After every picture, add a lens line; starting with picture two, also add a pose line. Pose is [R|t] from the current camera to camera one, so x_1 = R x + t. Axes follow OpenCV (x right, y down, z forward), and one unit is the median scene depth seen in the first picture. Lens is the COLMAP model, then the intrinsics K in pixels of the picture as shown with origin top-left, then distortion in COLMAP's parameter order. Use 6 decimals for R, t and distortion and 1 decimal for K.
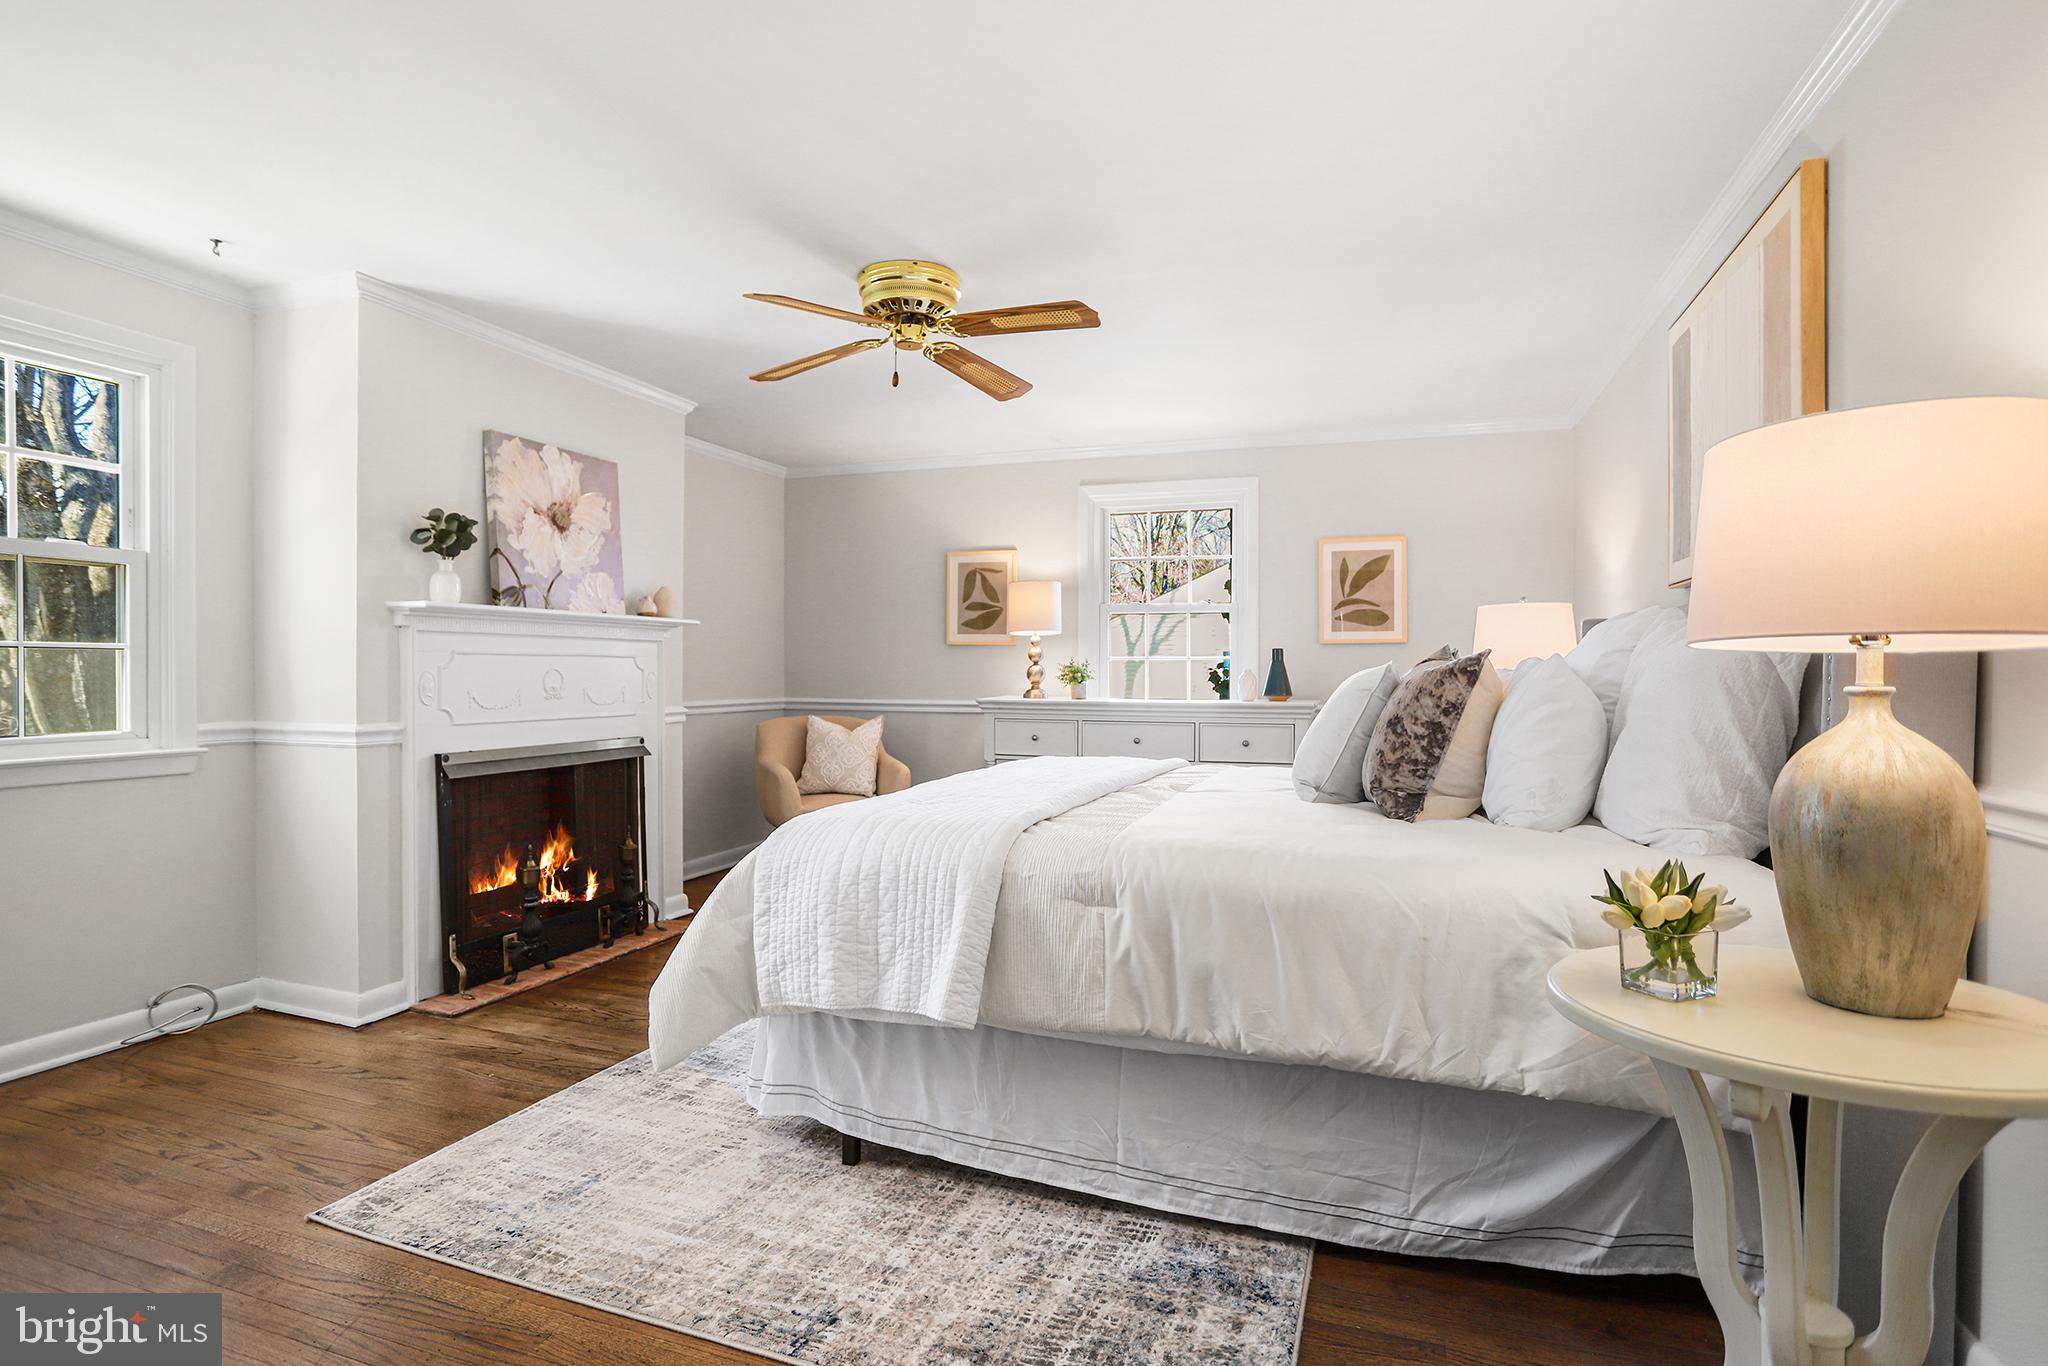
lens RADIAL K [[1022.1, 0, 1008.4], [0, 1022.1, 679.5], [0, 0, 1]] dist [-0.057342, 0.029497]
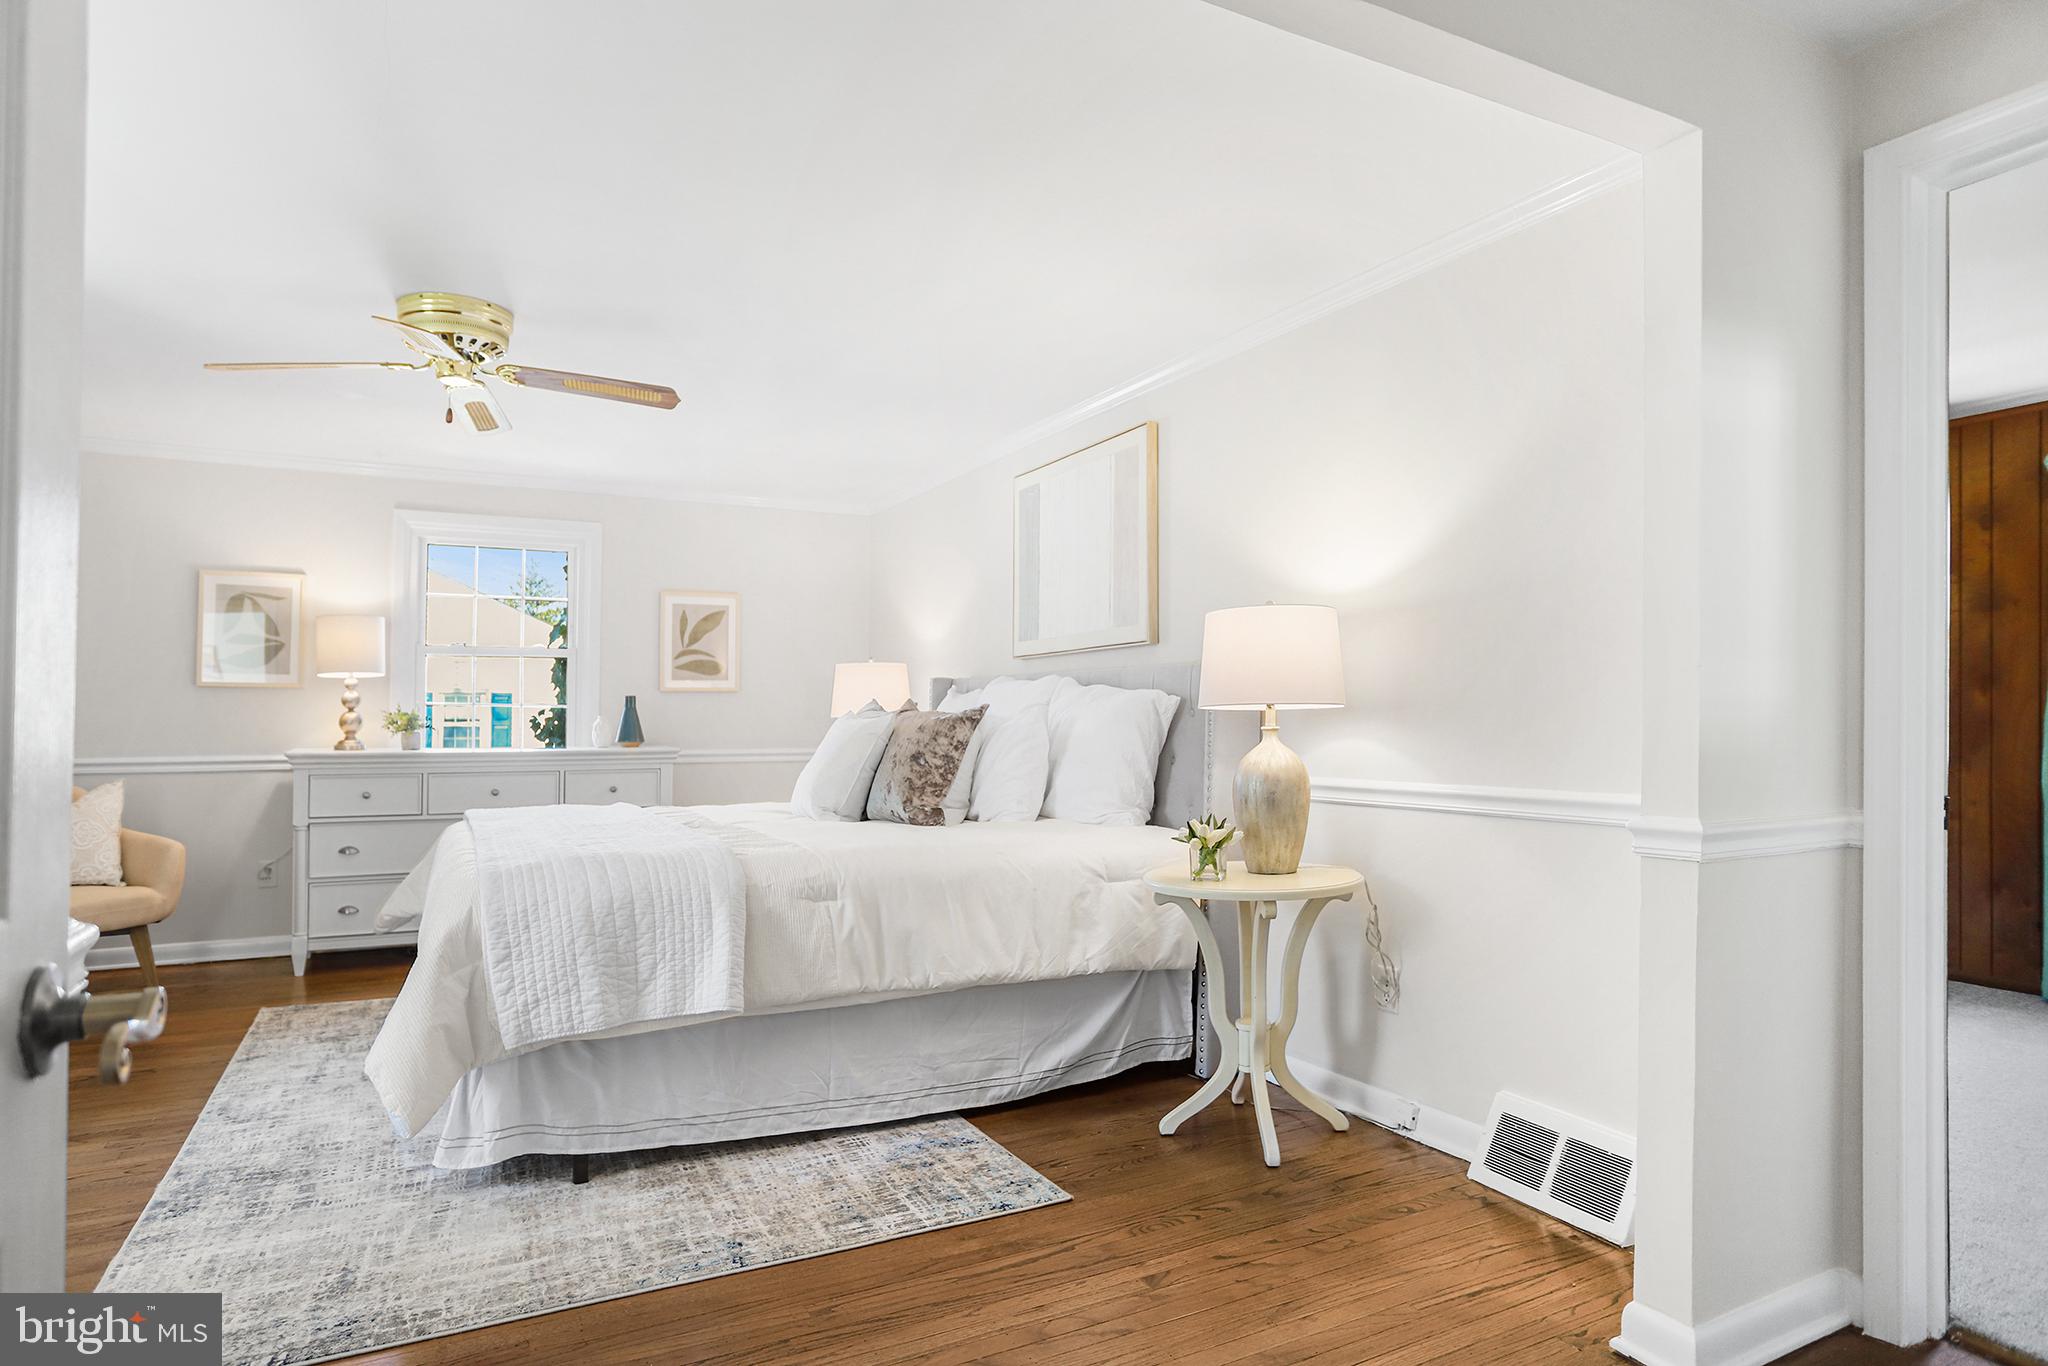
lens RADIAL K [[1166.9, 0, 1026.3], [0, 1166.9, 720.5], [0, 0, 1]] dist [-0.085090, 0.073312]
pose [[0.671063, -0.005187, 0.741382, -0.783255], [0.007838, 0.999969, -0.000098, -0.005697], [-0.741359, 0.005876, 0.671083, -0.176259]]
